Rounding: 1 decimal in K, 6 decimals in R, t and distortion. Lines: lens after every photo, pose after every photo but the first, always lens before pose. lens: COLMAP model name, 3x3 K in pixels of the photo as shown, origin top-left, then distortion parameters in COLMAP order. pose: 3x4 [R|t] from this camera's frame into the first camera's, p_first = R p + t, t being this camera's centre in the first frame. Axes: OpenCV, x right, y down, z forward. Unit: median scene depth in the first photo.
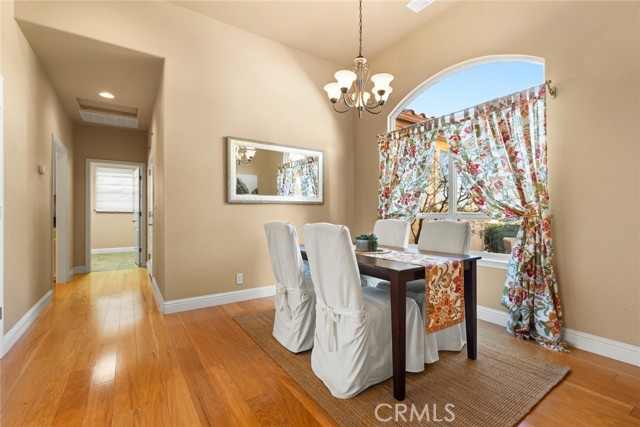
lens RADIAL K [[290.0, 0, 319.0], [0, 290.0, 213.2], [0, 0, 1]] dist [0.010065, 0.000733]
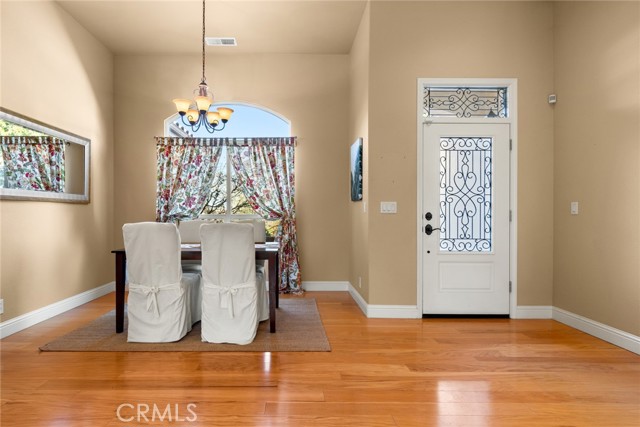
lens RADIAL K [[315.7, 0, 312.1], [0, 315.7, 213.0], [0, 0, 1]] dist [-0.011366, -0.000798]
pose [[0.540245, 0.008892, 0.841461, -0.582139], [-0.006416, 0.999959, -0.006448, -0.001122], [-0.841483, -0.001915, 0.540280, -0.056018]]
